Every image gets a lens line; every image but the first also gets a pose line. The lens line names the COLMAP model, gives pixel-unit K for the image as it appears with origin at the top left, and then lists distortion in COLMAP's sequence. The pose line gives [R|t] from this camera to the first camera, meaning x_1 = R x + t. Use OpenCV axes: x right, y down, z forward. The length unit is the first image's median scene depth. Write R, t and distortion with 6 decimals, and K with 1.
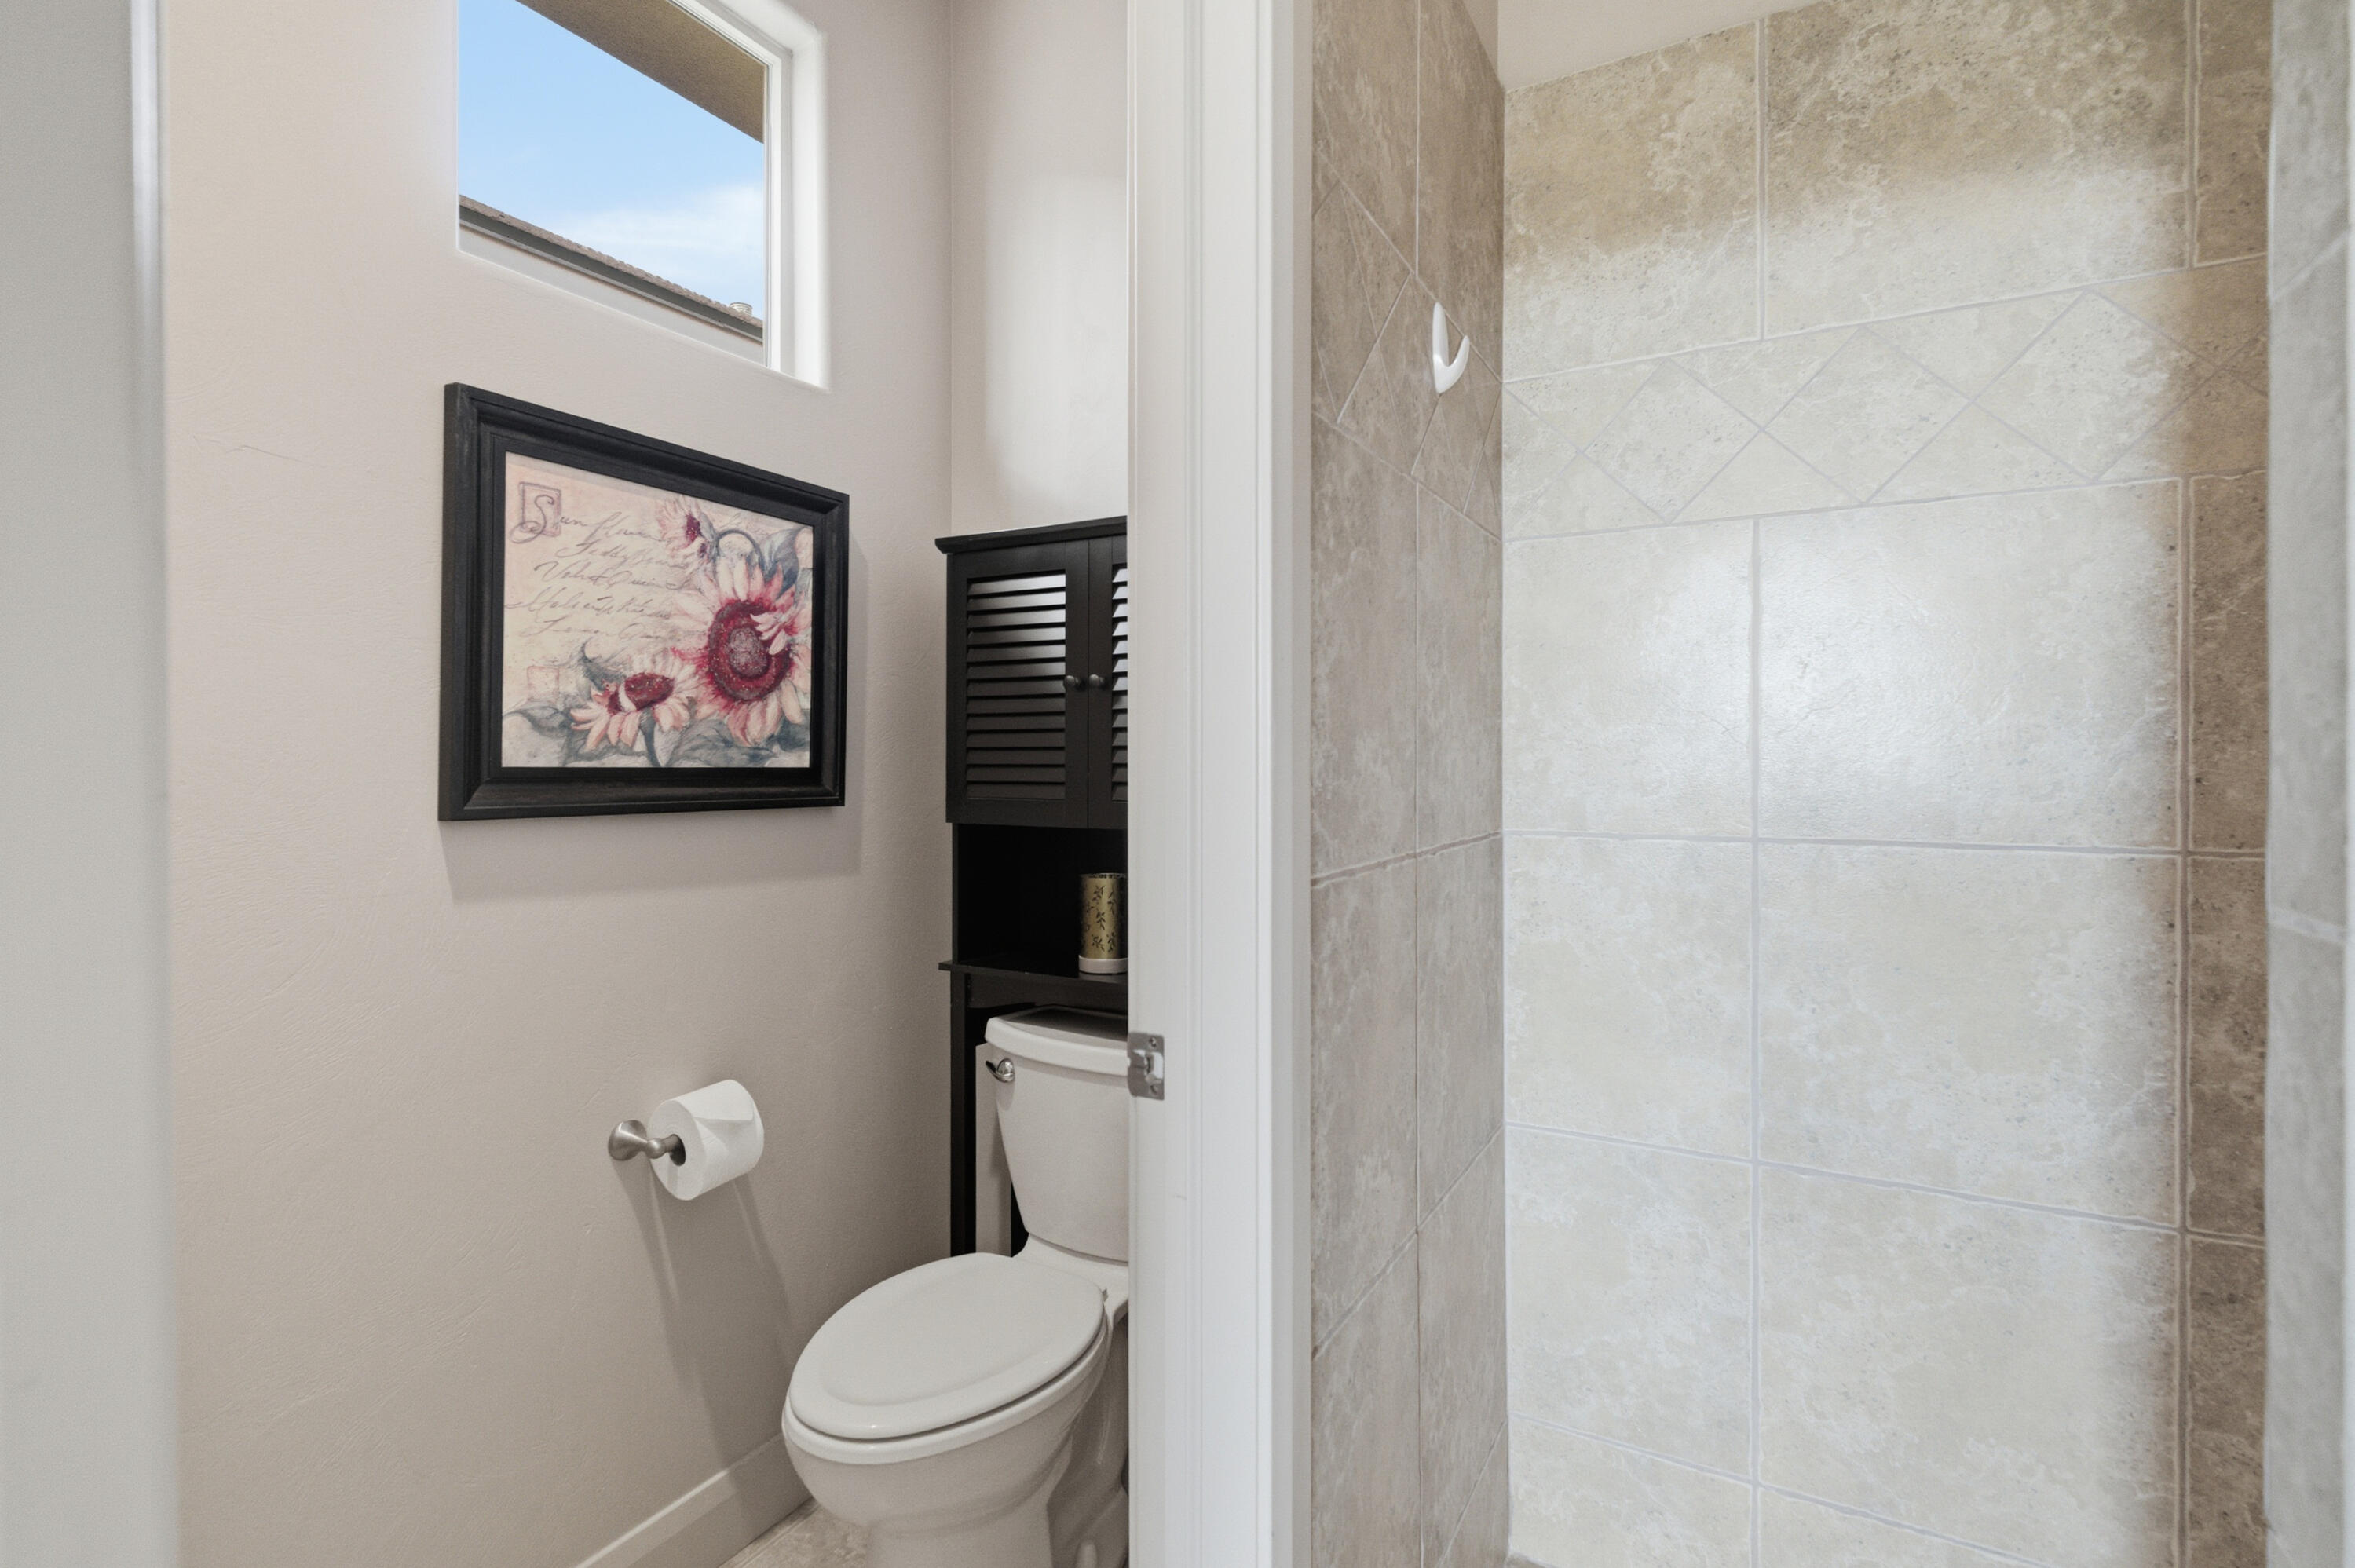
lens RADIAL K [[1098.7, 0, 1179.0], [0, 1098.7, 775.0], [0, 0, 1]] dist [0.002891, -0.000443]
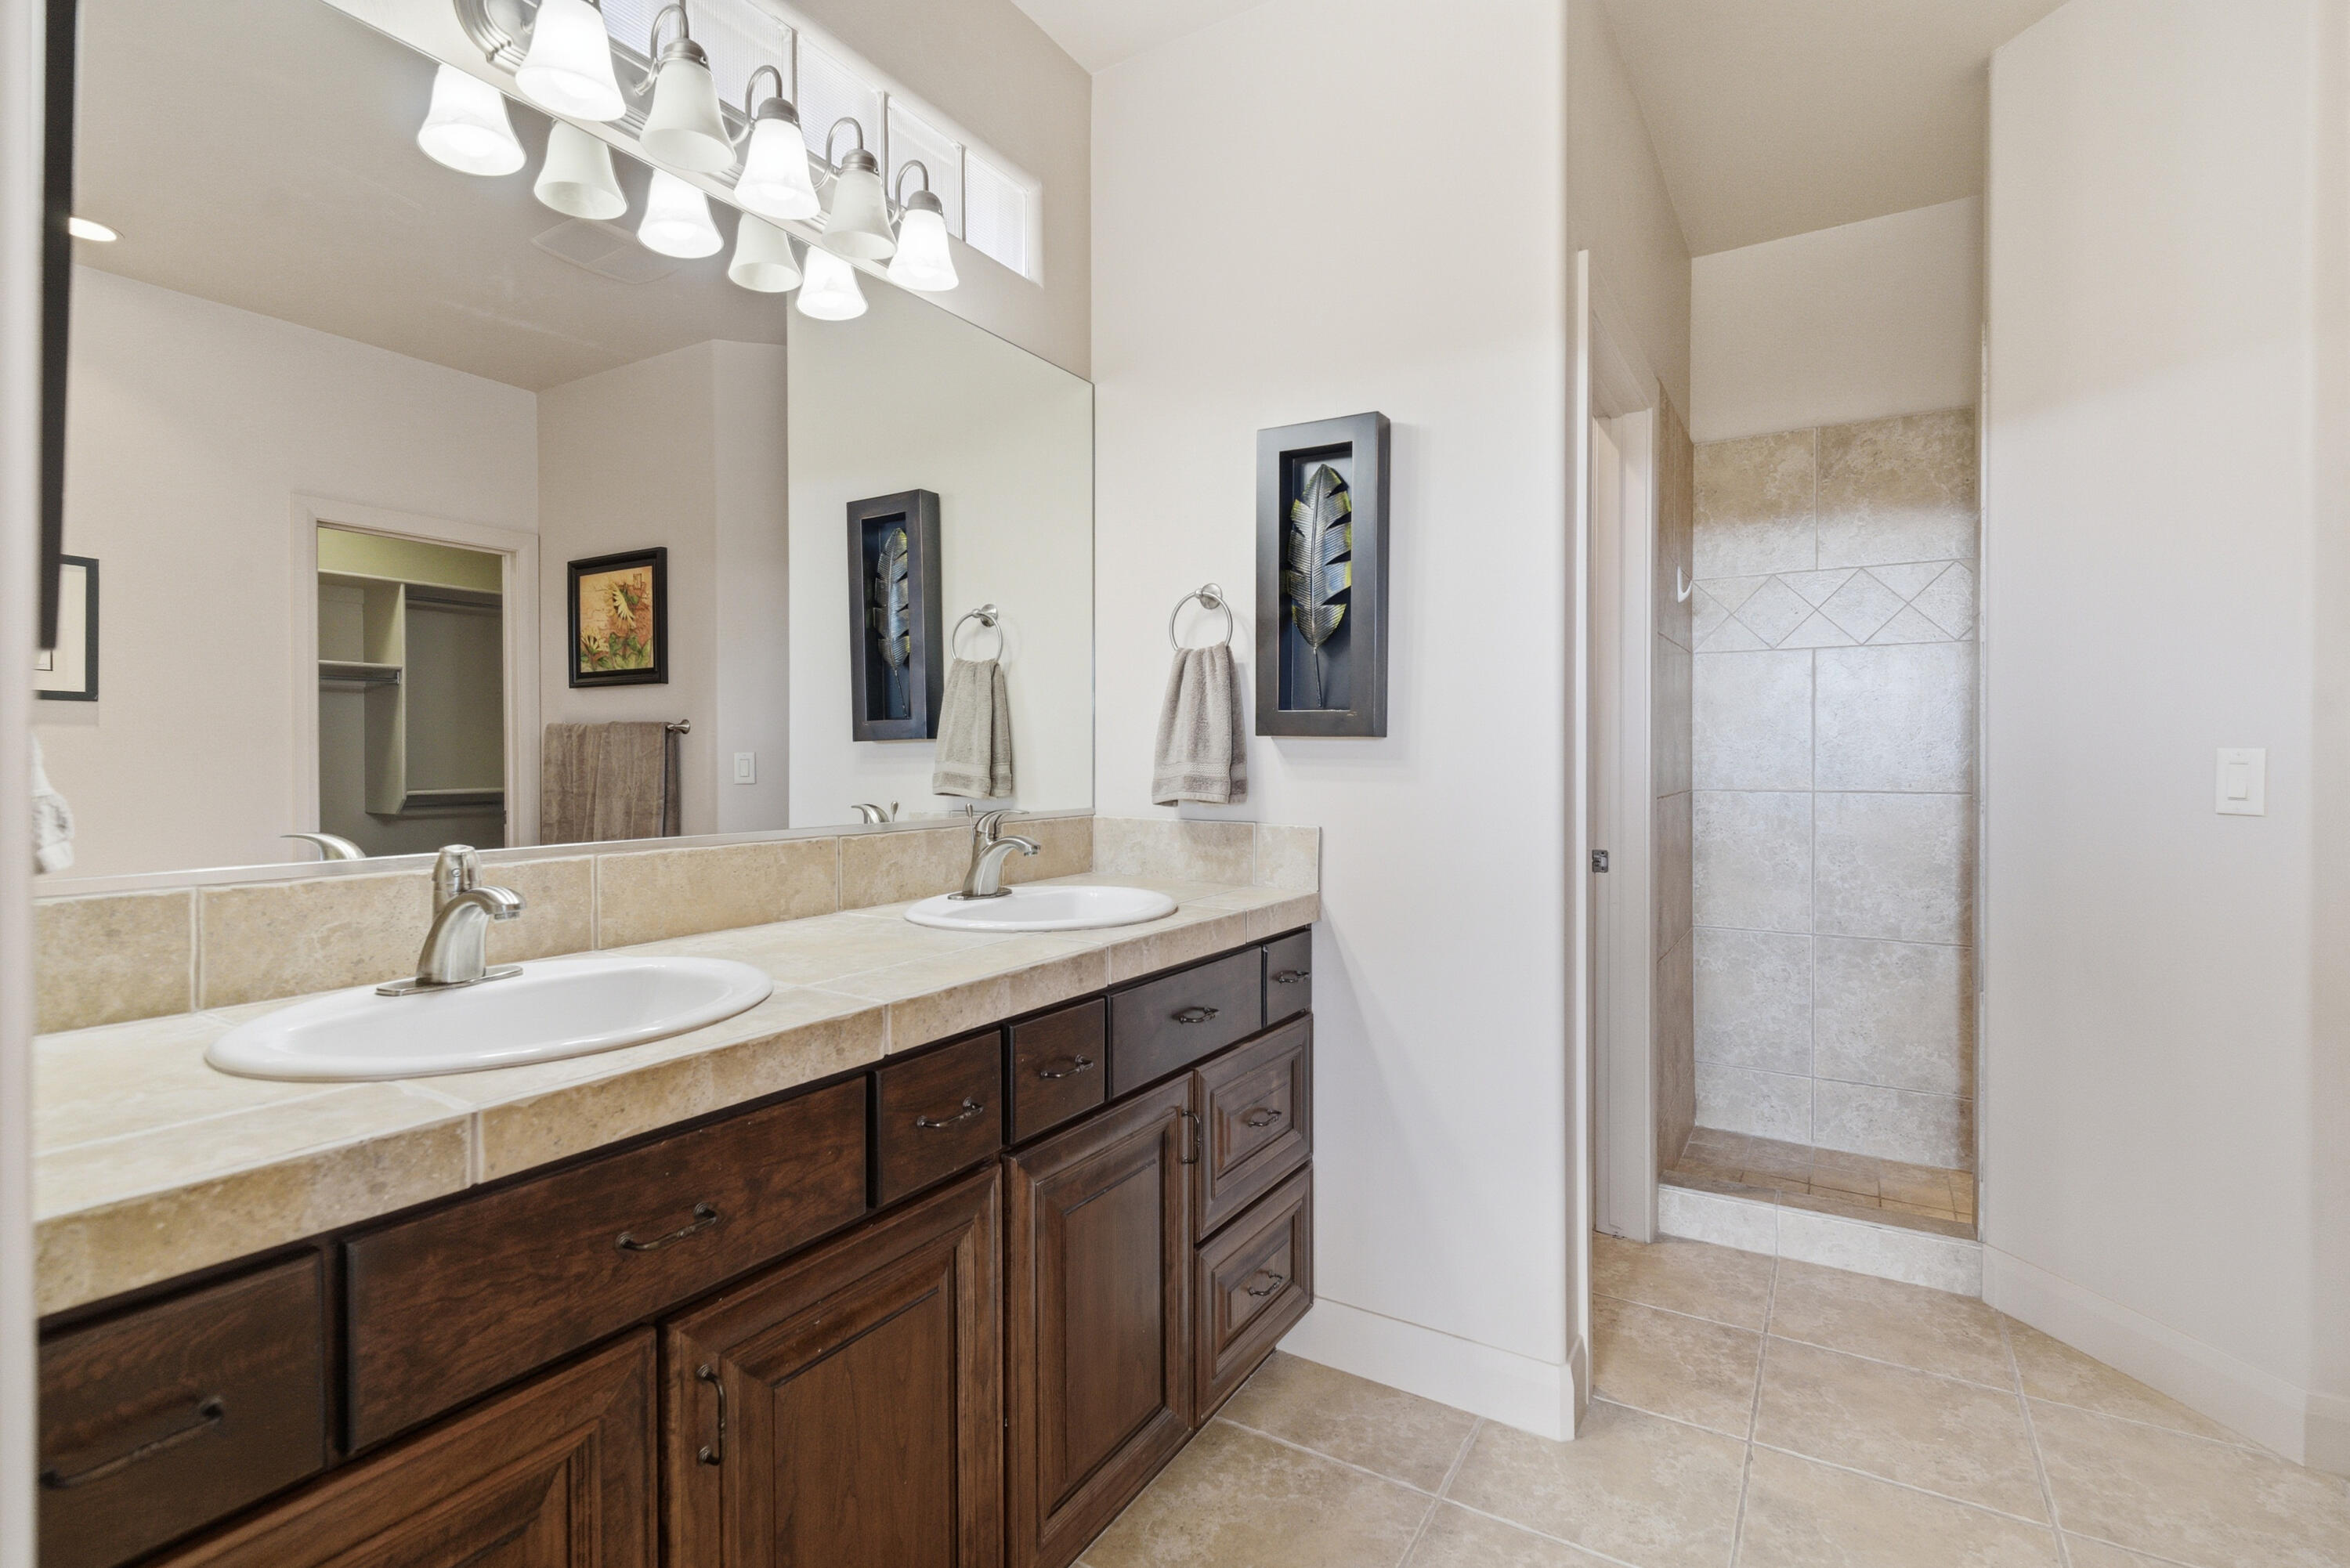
lens RADIAL K [[1096.3, 0, 1172.2], [0, 1096.3, 772.7], [0, 0, 1]] dist [0.002891, -0.000443]
pose [[0.999020, -0.001390, -0.044244, -0.683122], [0.001616, 0.999986, 0.005060, 0.006987], [0.044237, -0.005127, 0.999008, -1.293073]]
